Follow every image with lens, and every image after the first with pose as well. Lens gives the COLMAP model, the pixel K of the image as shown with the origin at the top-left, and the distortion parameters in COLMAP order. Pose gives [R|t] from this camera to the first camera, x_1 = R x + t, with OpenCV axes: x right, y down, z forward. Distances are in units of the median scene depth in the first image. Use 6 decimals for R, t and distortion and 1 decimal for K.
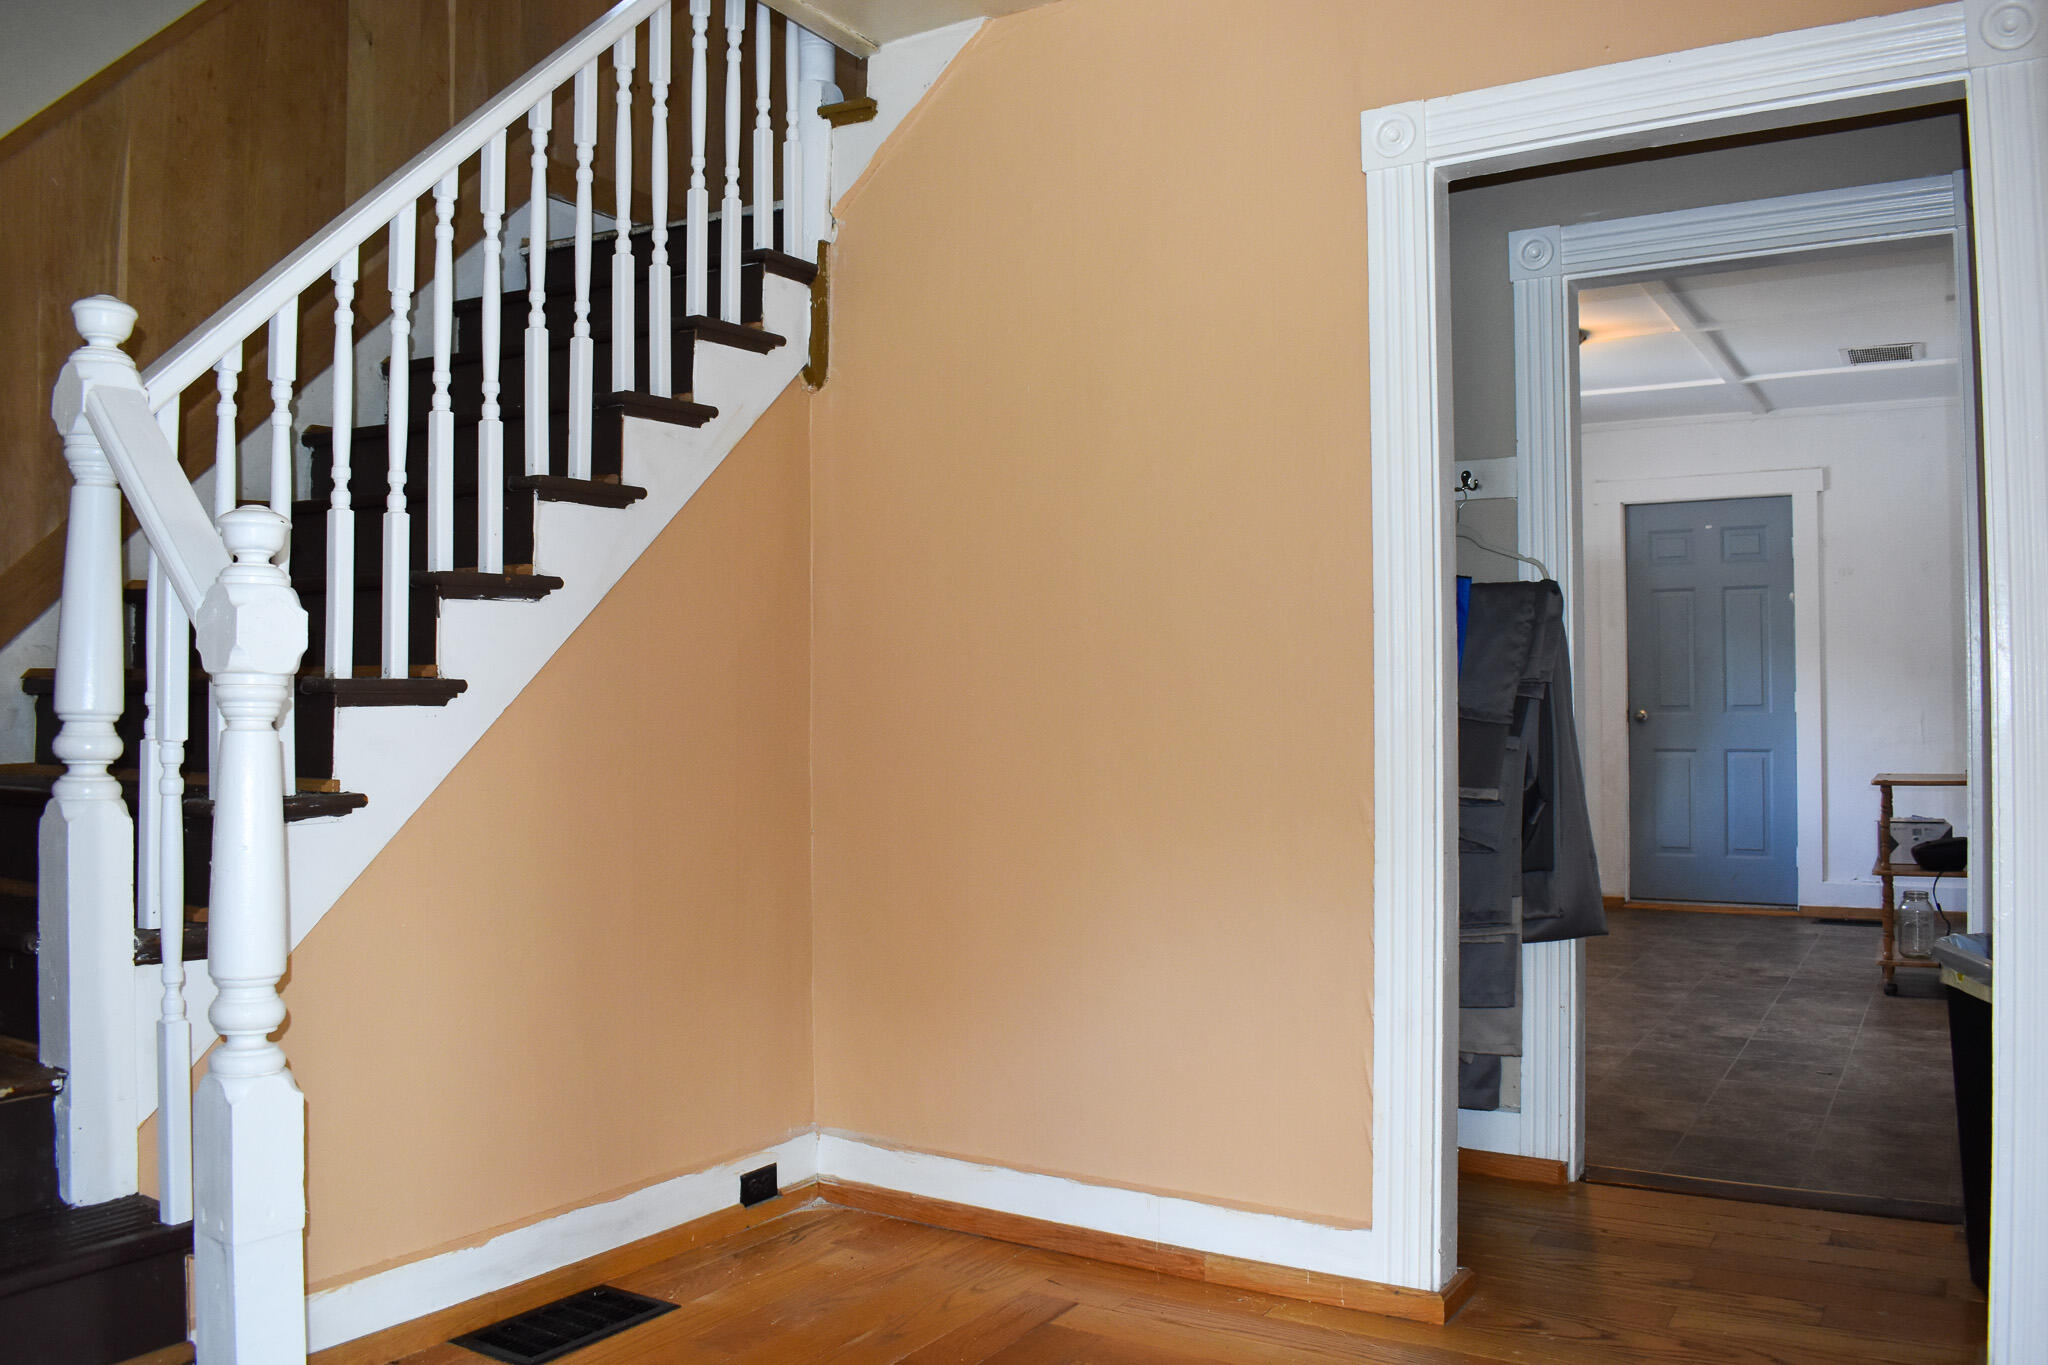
lens RADIAL K [[1615.5, 0, 1028.2], [0, 1615.5, 682.5], [0, 0, 1]] dist [-0.099845, 0.009702]
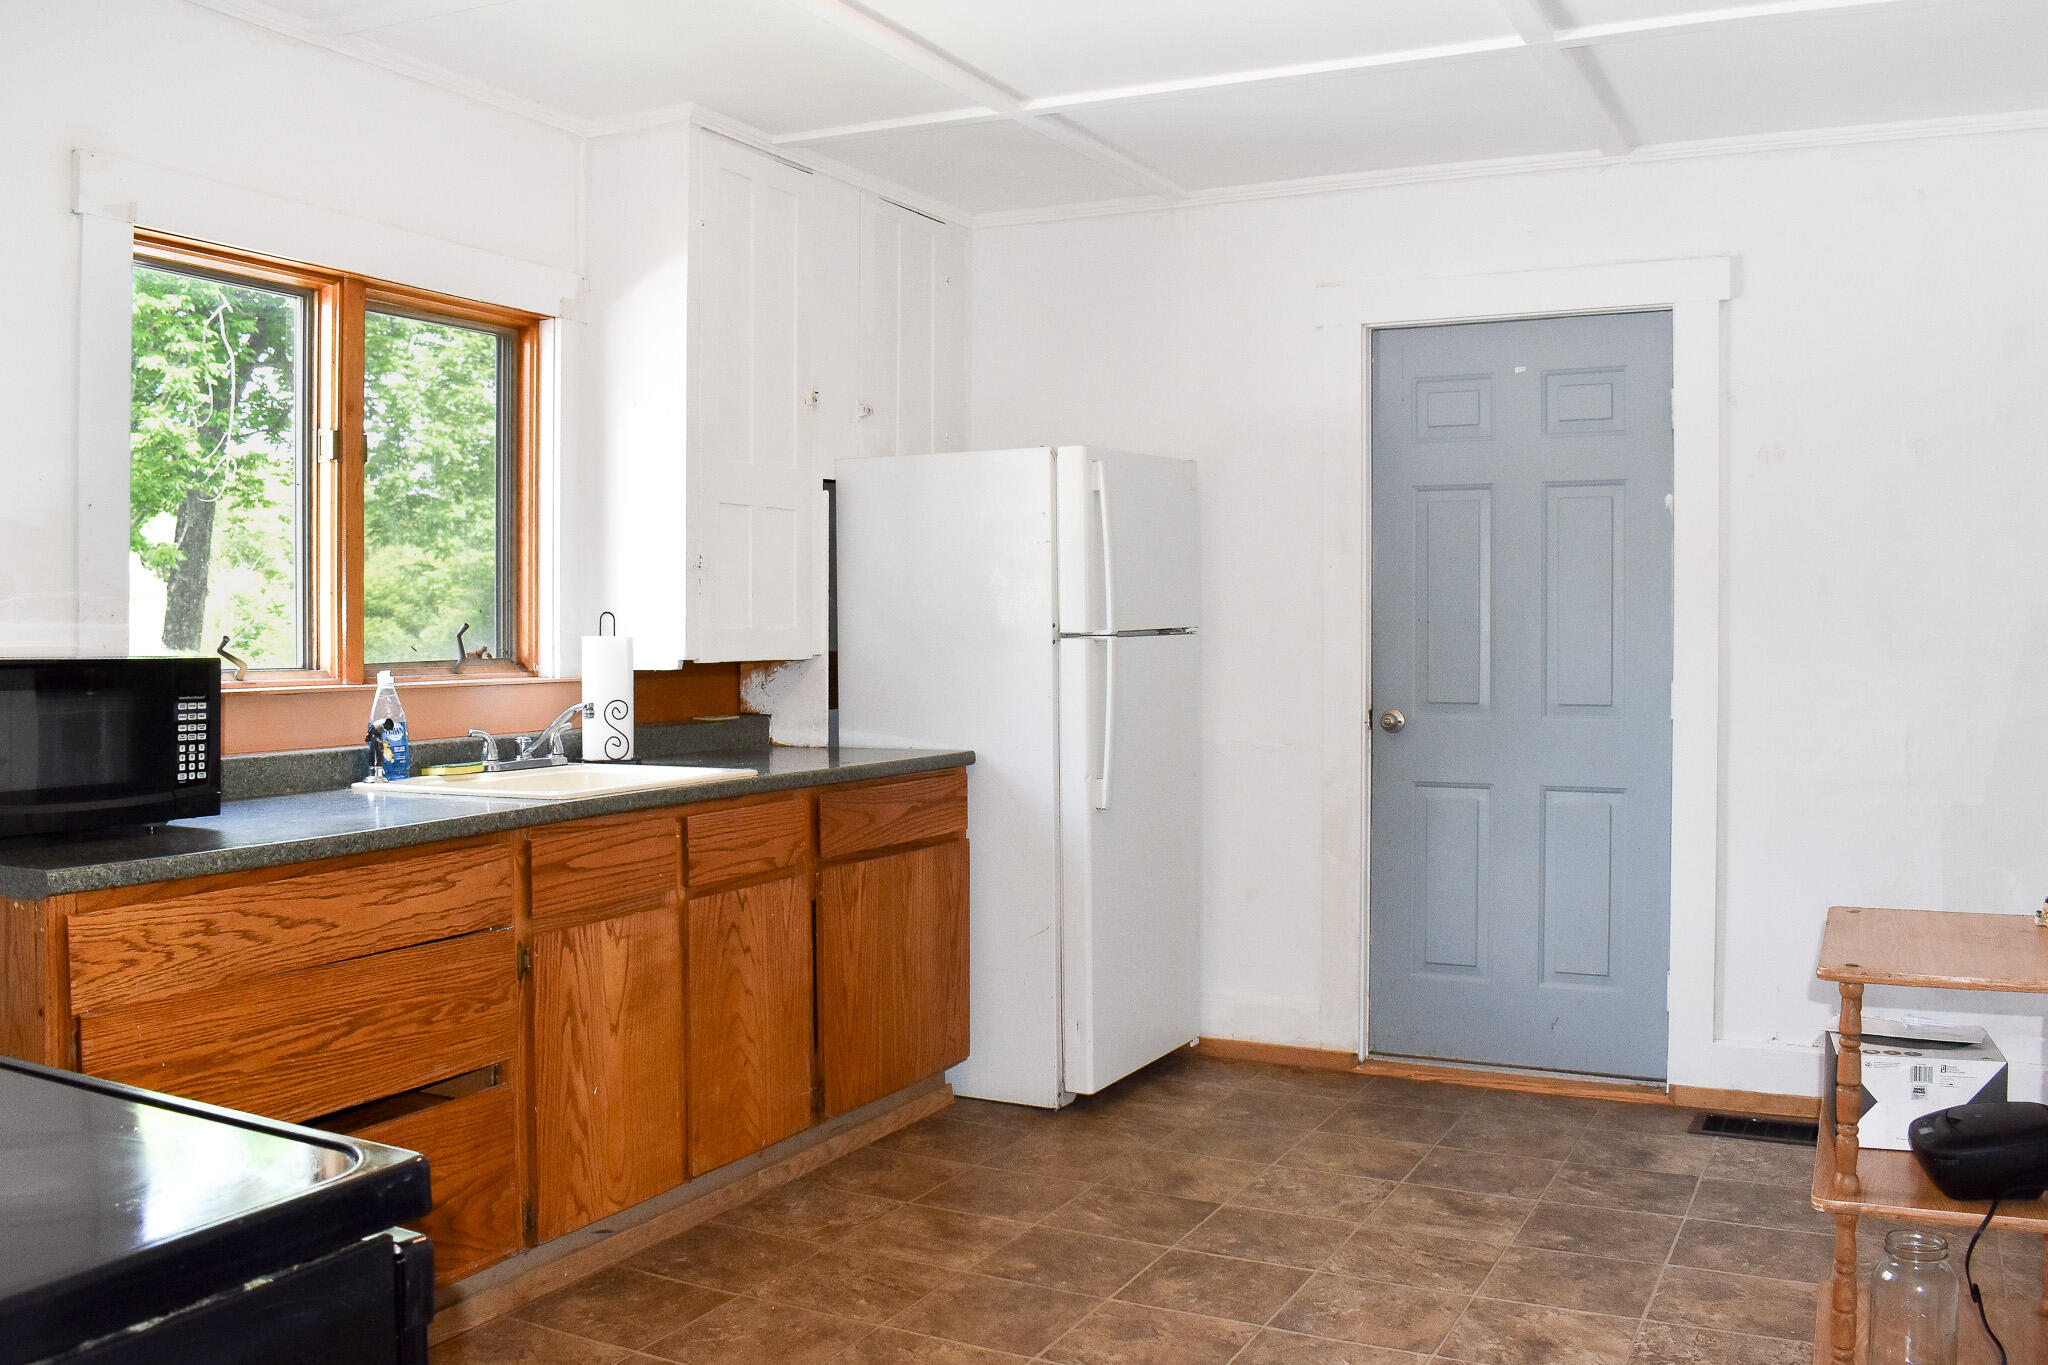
lens RADIAL K [[1832.0, 0, 1017.4], [0, 1832.0, 676.4], [0, 0, 1]] dist [-0.084221, -0.011542]
pose [[0.996498, 0.001634, 0.083599, 0.216479], [-0.005358, 0.999002, 0.044334, -0.021595], [-0.083443, -0.044626, 0.995513, 0.413334]]
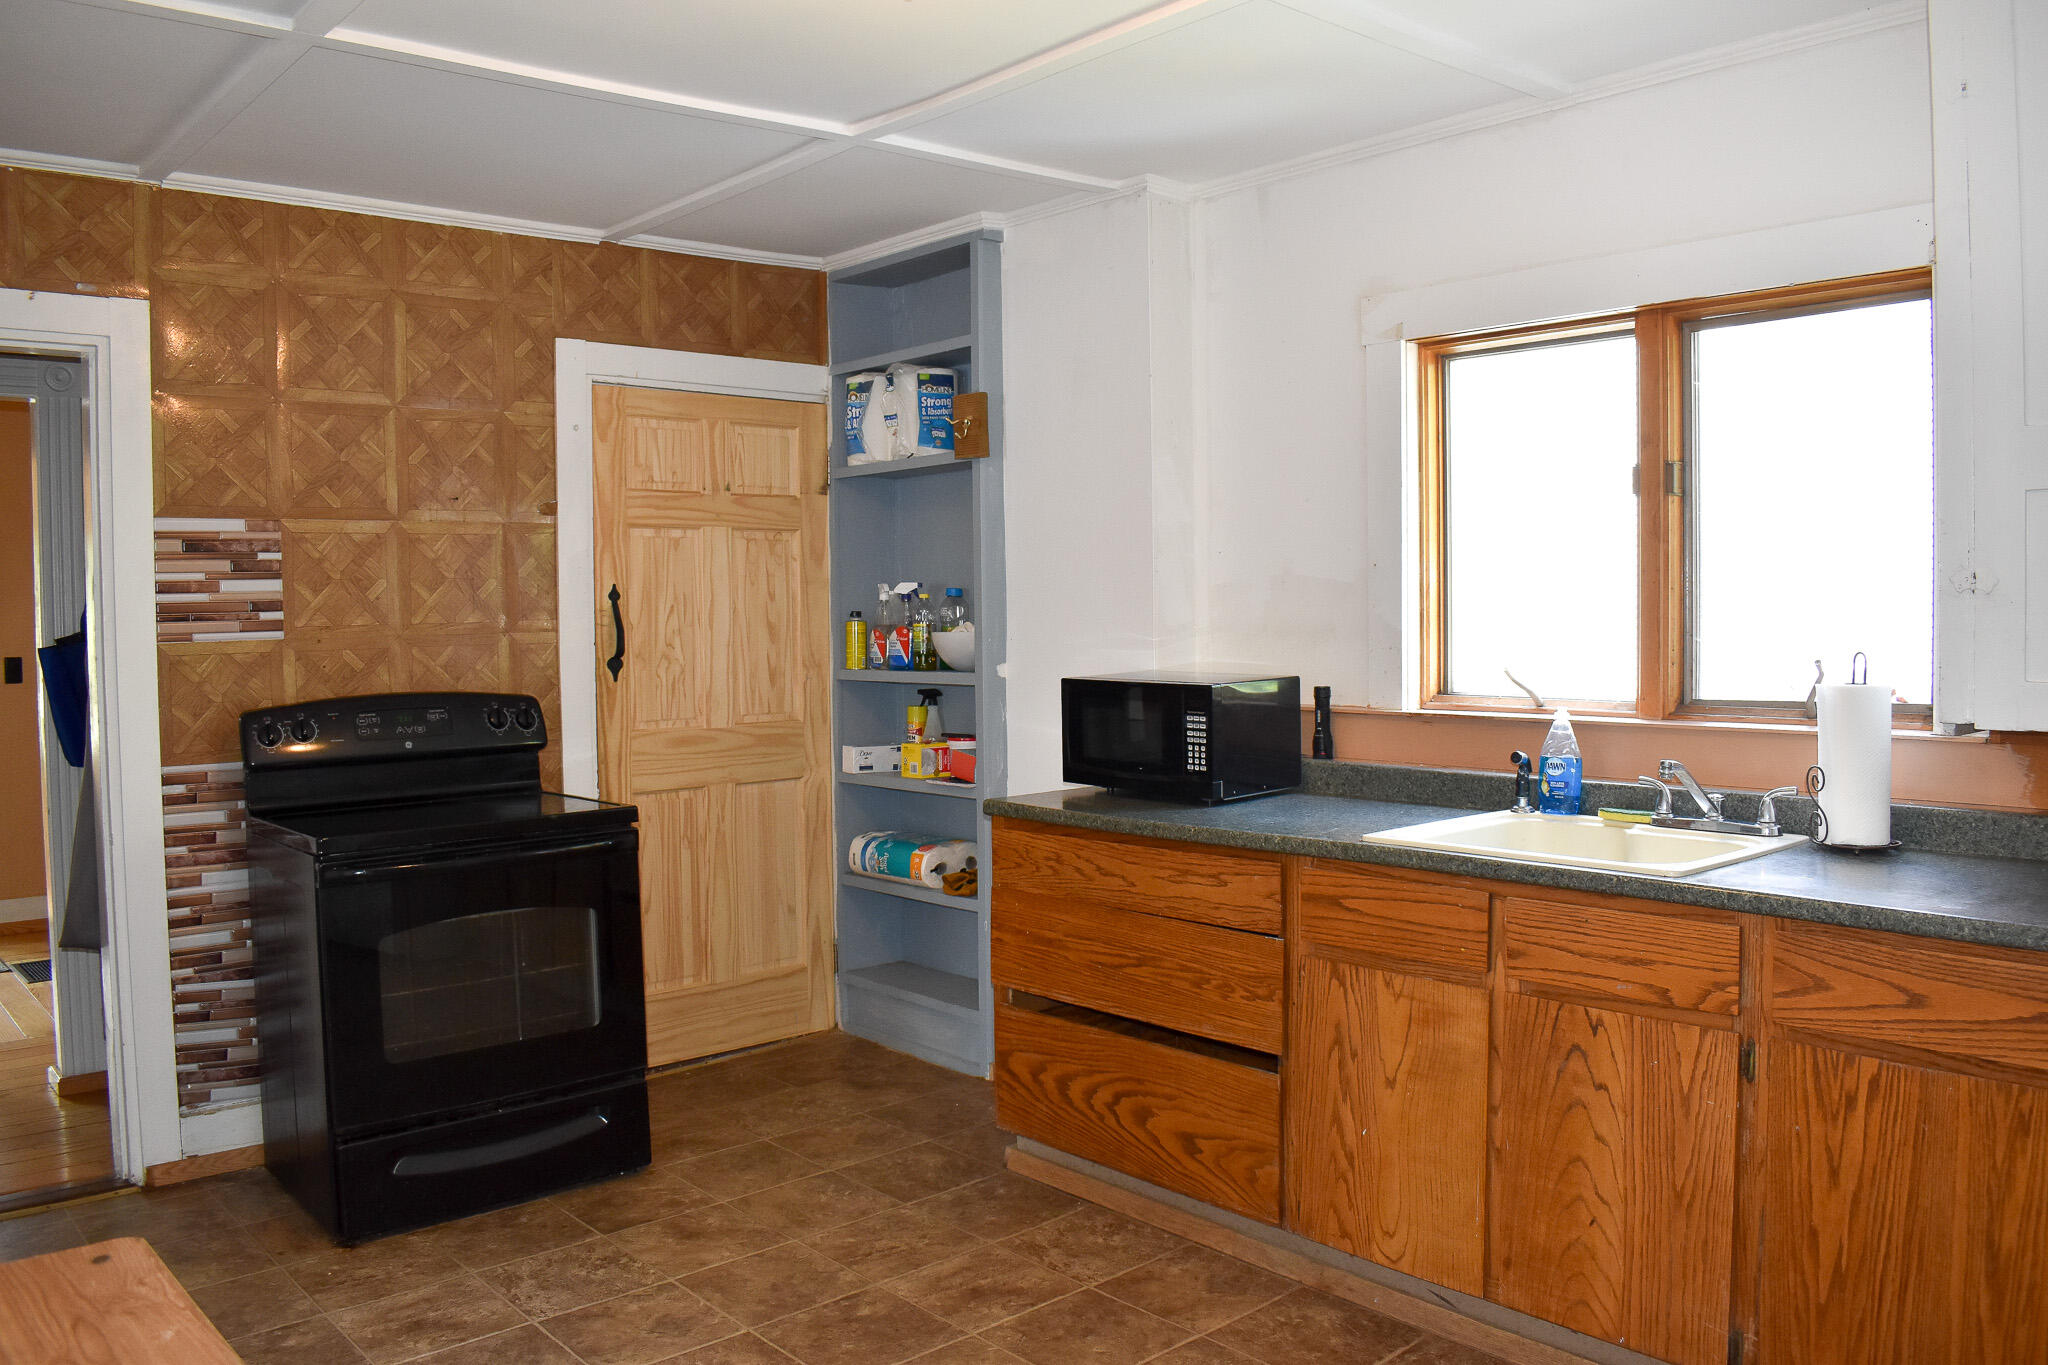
lens RADIAL K [[1615.5, 0, 1030.0], [0, 1615.5, 676.1], [0, 0, 1]] dist [-0.099845, 0.009702]
pose [[-0.302058, 0.049539, -0.952002, 0.517086], [0.033504, 0.998584, 0.041332, -0.030826], [0.952701, -0.019412, -0.303290, 0.860064]]
